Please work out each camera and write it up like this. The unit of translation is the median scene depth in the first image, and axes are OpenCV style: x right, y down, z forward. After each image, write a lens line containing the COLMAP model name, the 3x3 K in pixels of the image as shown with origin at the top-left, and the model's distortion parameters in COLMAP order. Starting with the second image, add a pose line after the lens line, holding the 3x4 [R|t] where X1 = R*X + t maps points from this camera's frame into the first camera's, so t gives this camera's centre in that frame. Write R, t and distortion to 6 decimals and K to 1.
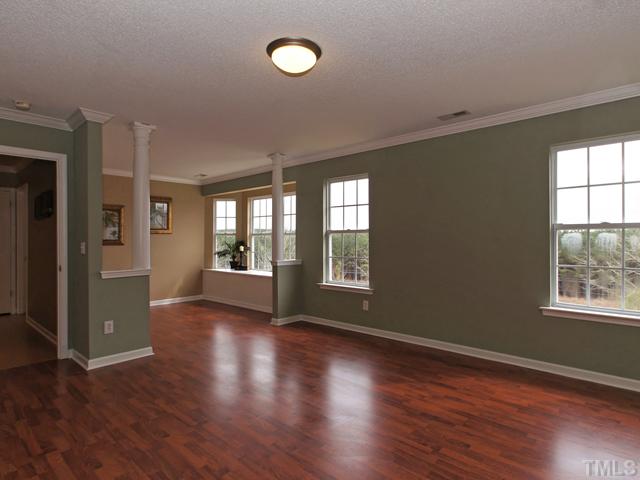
lens RADIAL K [[369.7, 0, 320.0], [0, 369.7, 240.0], [0, 0, 1]] dist [-0.007404, 0.000567]
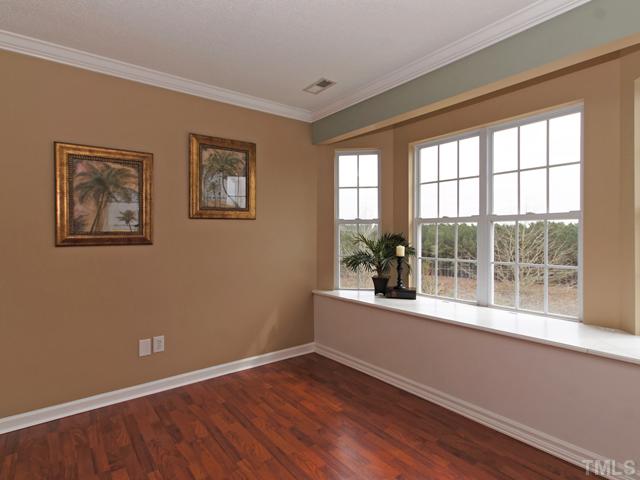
lens RADIAL K [[345.0, 0, 321.3], [0, 345.0, 230.2], [0, 0, 1]] dist [0.001122, 0.000497]
pose [[0.985252, 0.002405, -0.171095, -0.229270], [-0.001787, 0.999991, 0.003767, -0.004287], [0.171103, -0.003406, 0.985247, 0.545229]]
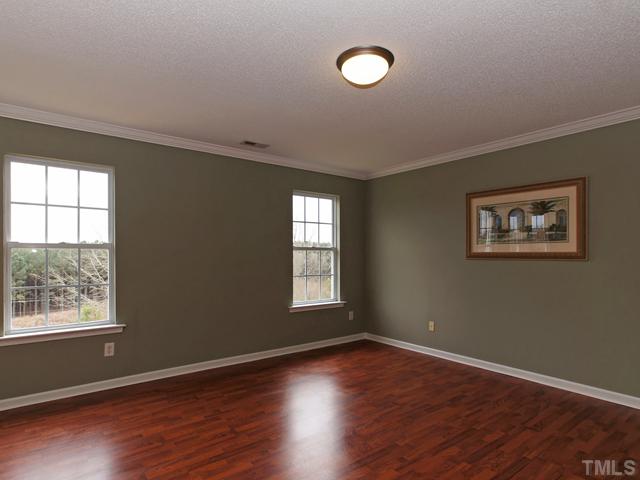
lens RADIAL K [[360.3, 0, 319.9], [0, 360.3, 255.6], [0, 0, 1]] dist [0.029944, 0.000038]
pose [[0.164819, 0.006564, 0.986302, -0.991128], [0.005333, 0.999957, -0.007546, 0.004062], [-0.986309, 0.006504, 0.164777, 0.939960]]
